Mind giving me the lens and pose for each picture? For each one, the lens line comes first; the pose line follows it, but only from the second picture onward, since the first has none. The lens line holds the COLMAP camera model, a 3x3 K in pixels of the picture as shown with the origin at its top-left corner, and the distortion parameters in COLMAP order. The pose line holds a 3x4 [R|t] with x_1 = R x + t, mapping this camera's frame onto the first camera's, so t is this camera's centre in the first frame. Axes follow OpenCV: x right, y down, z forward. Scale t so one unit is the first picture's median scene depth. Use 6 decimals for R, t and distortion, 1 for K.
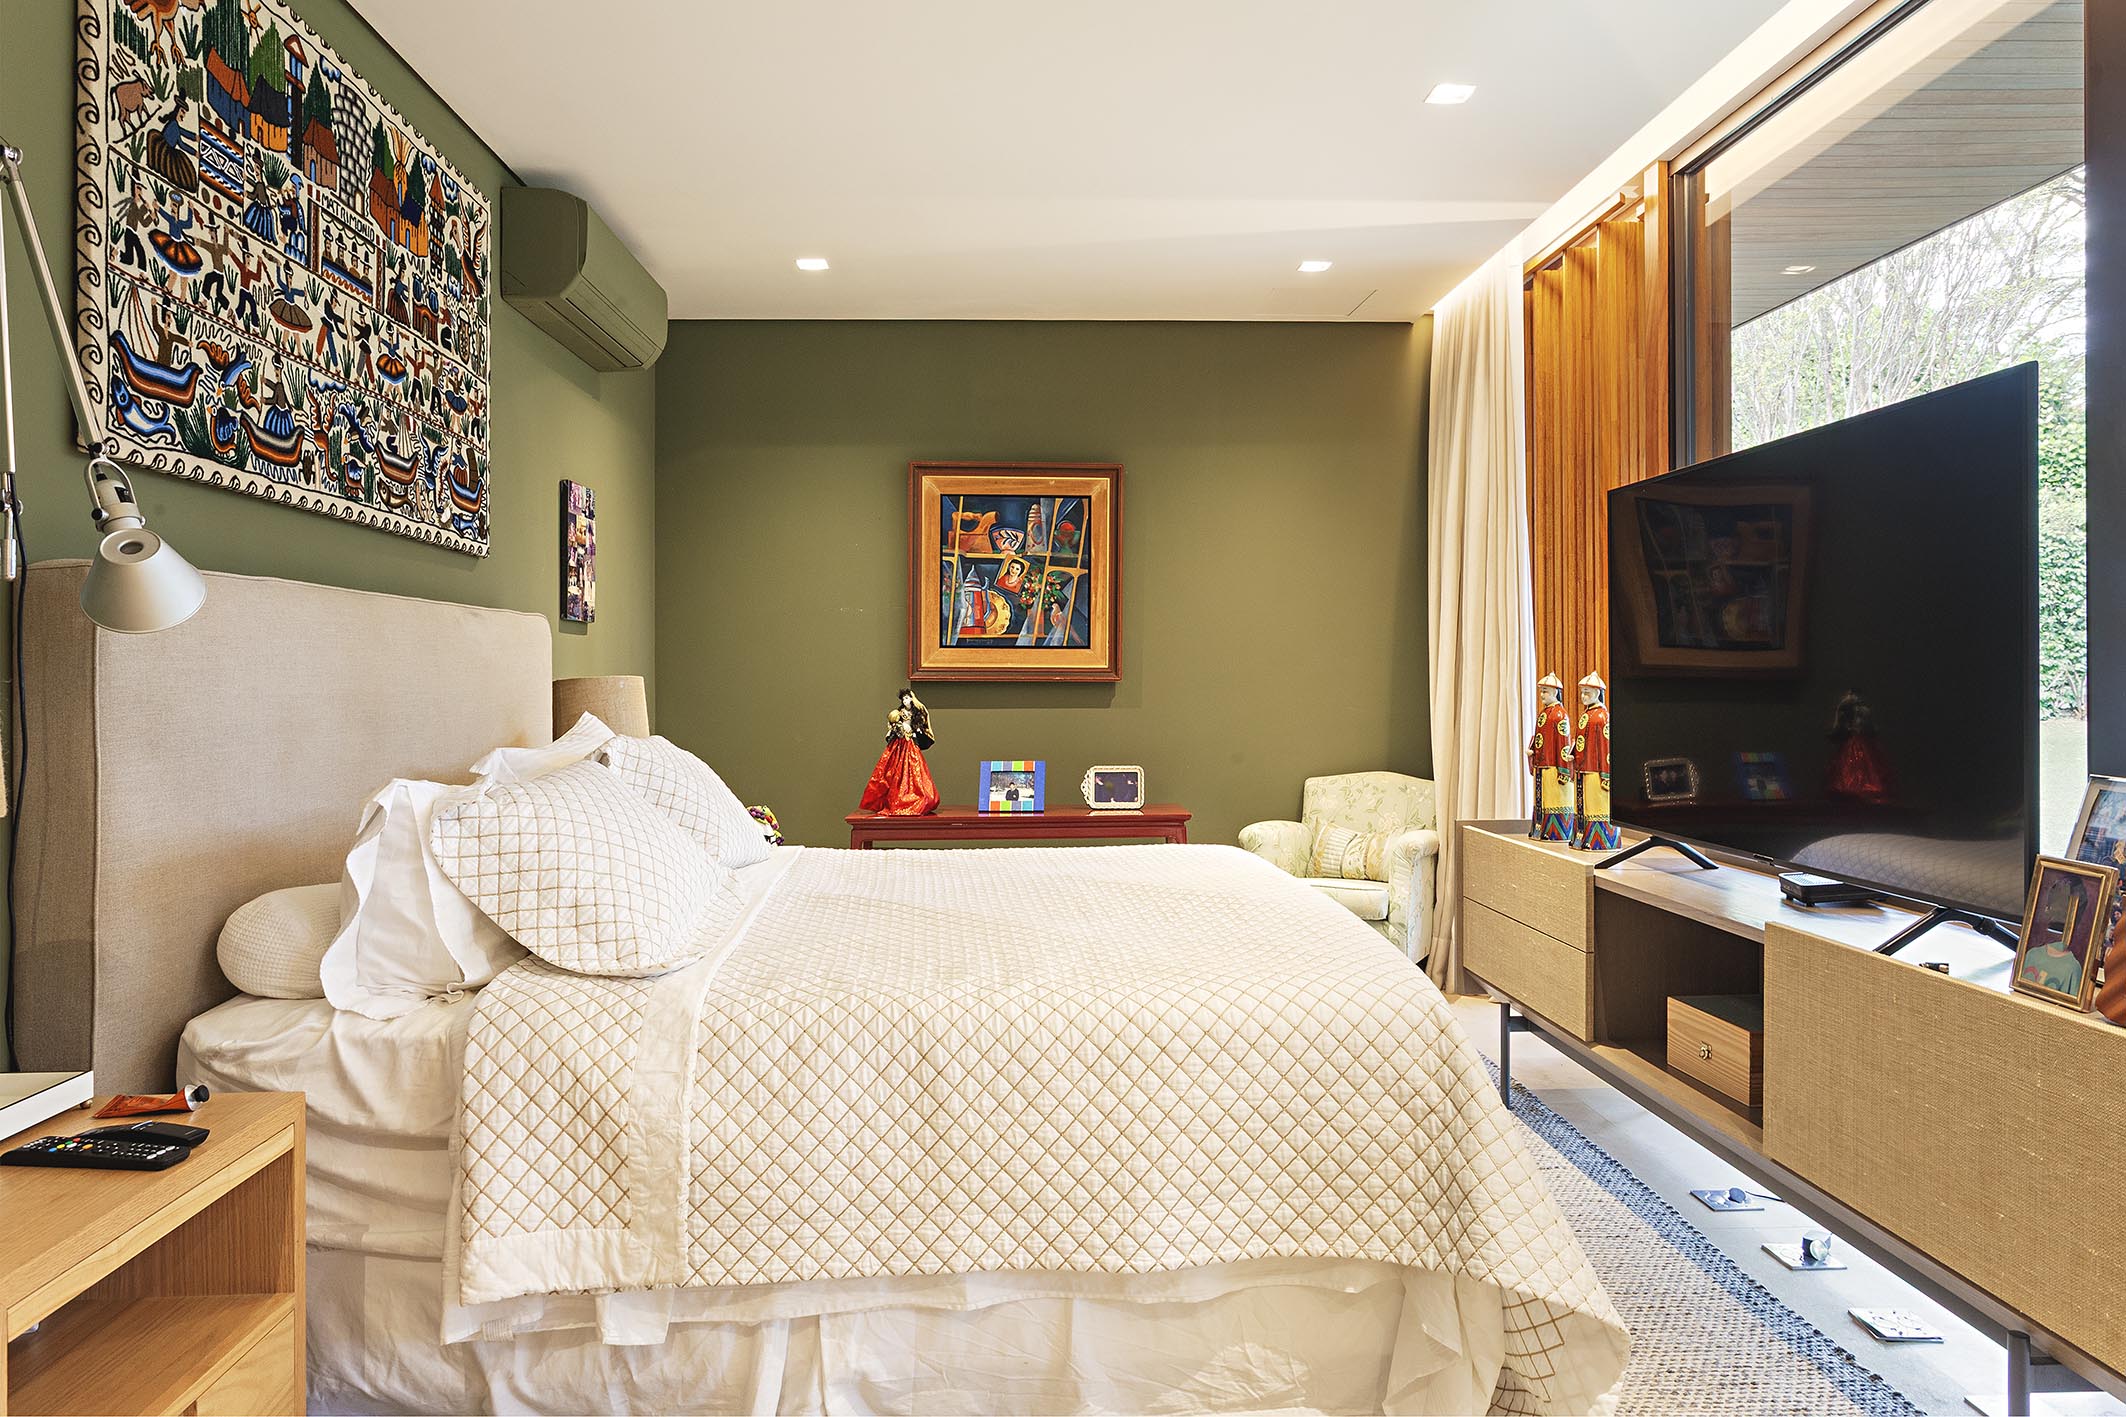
lens RADIAL K [[1432.1, 0, 1055.2], [0, 1432.1, 689.7], [0, 0, 1]] dist [-0.009830, 0.014512]
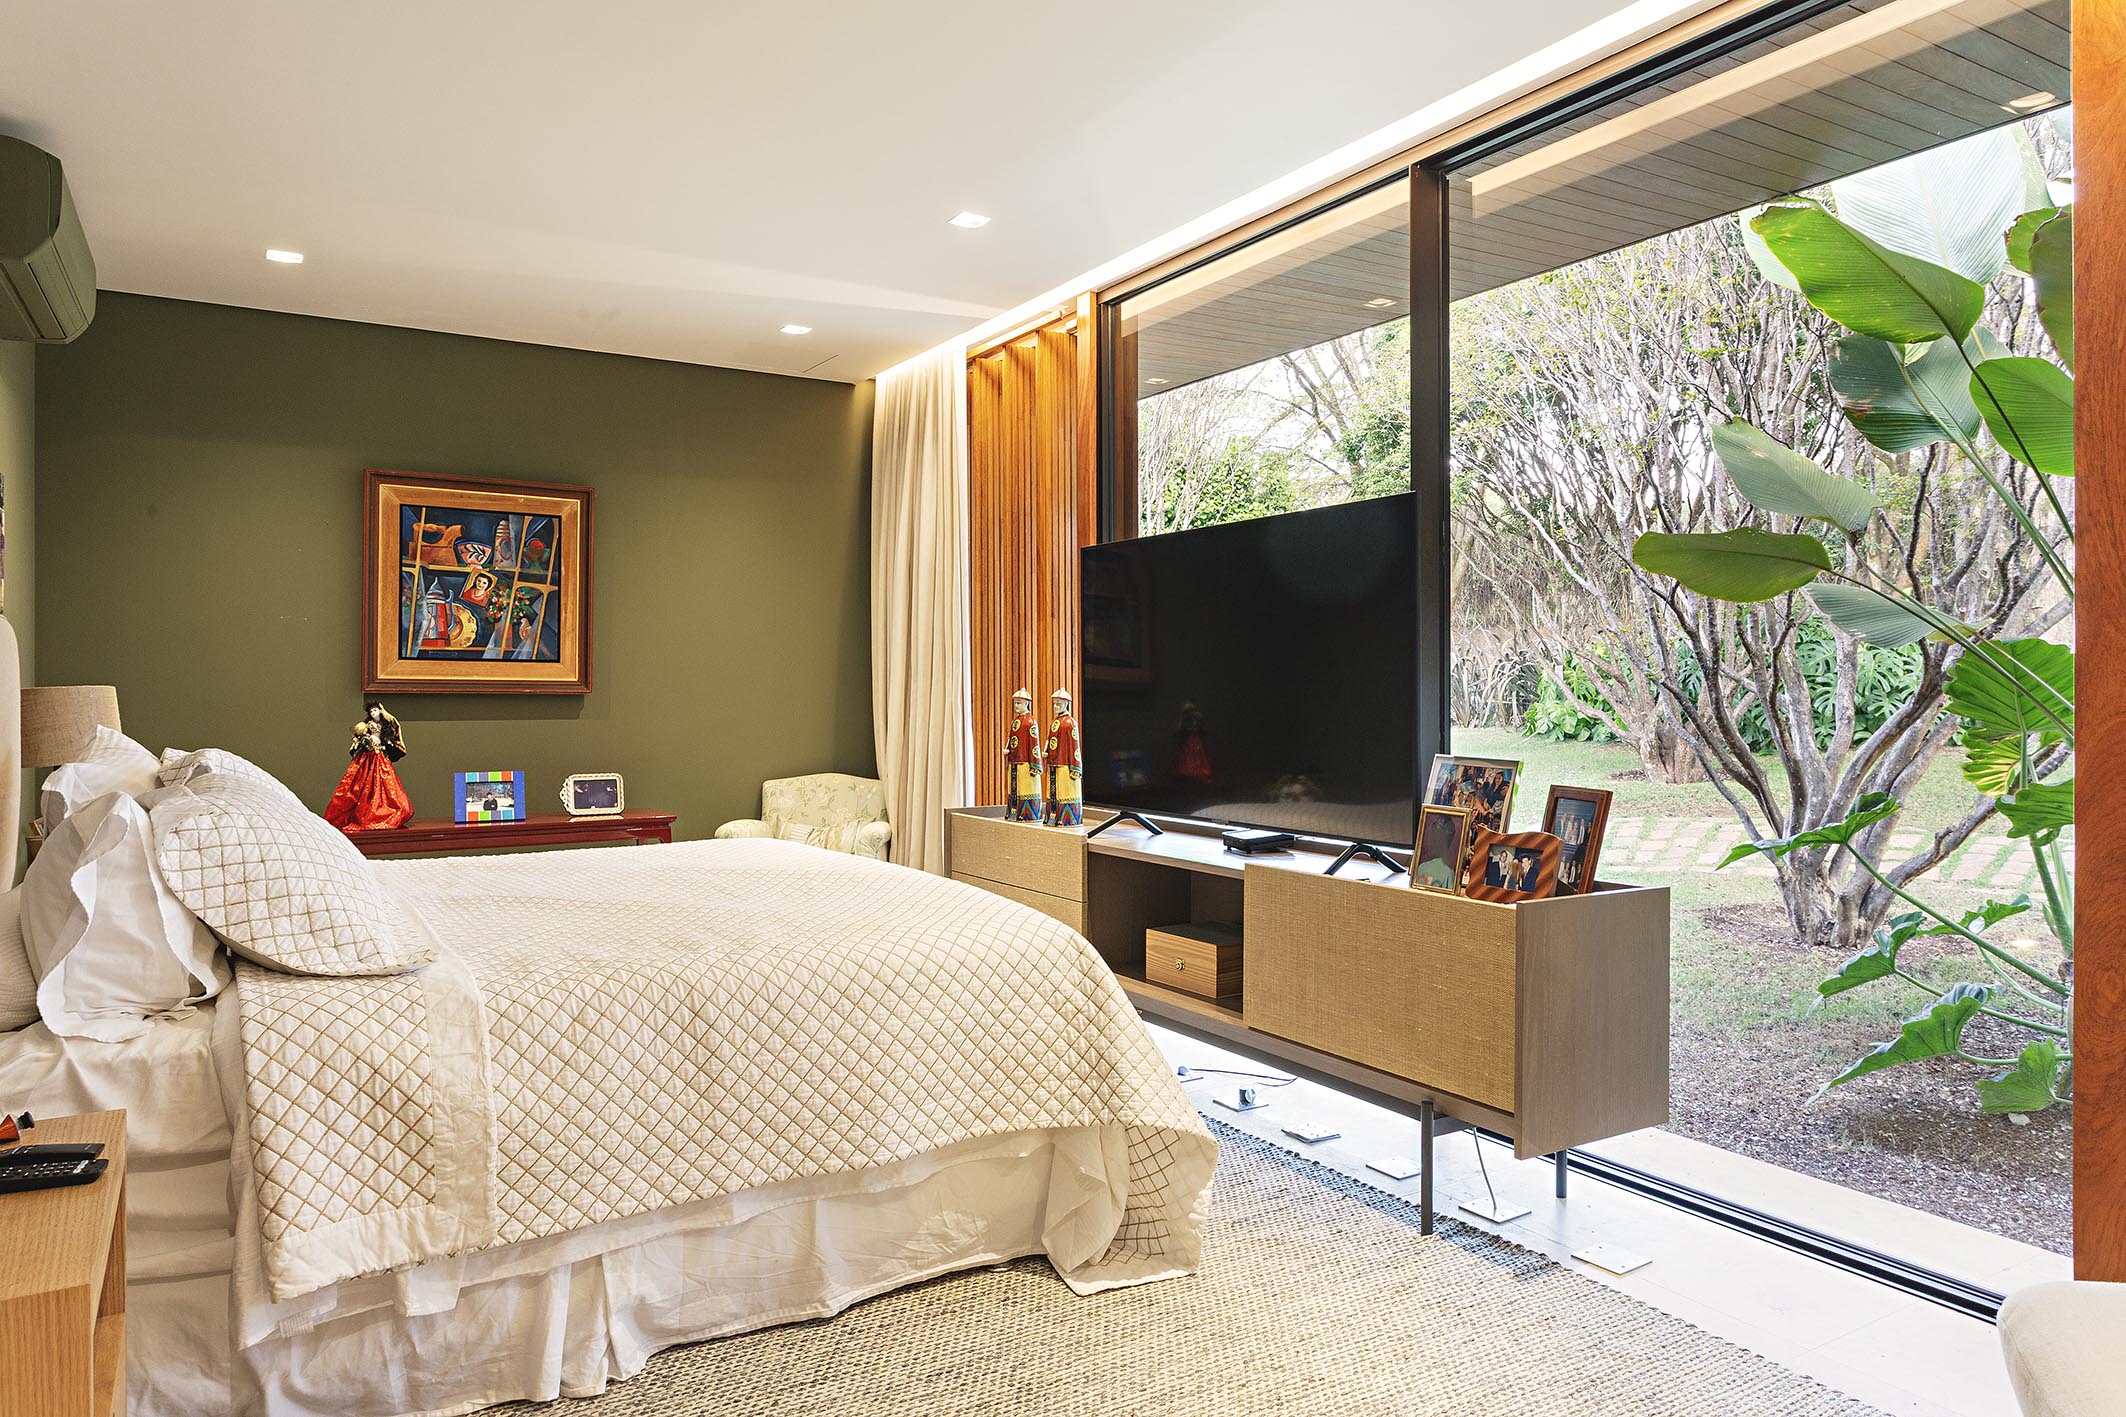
lens RADIAL K [[1360.0, 0, 1063.0], [0, 1360.0, 708.5], [0, 0, 1]] dist [-0.000764, 0.005893]
pose [[0.872988, -0.001978, 0.487737, -0.363692], [0.000239, 0.999993, 0.003627, 0.003309], [-0.487741, -0.003050, 0.872983, -0.110381]]
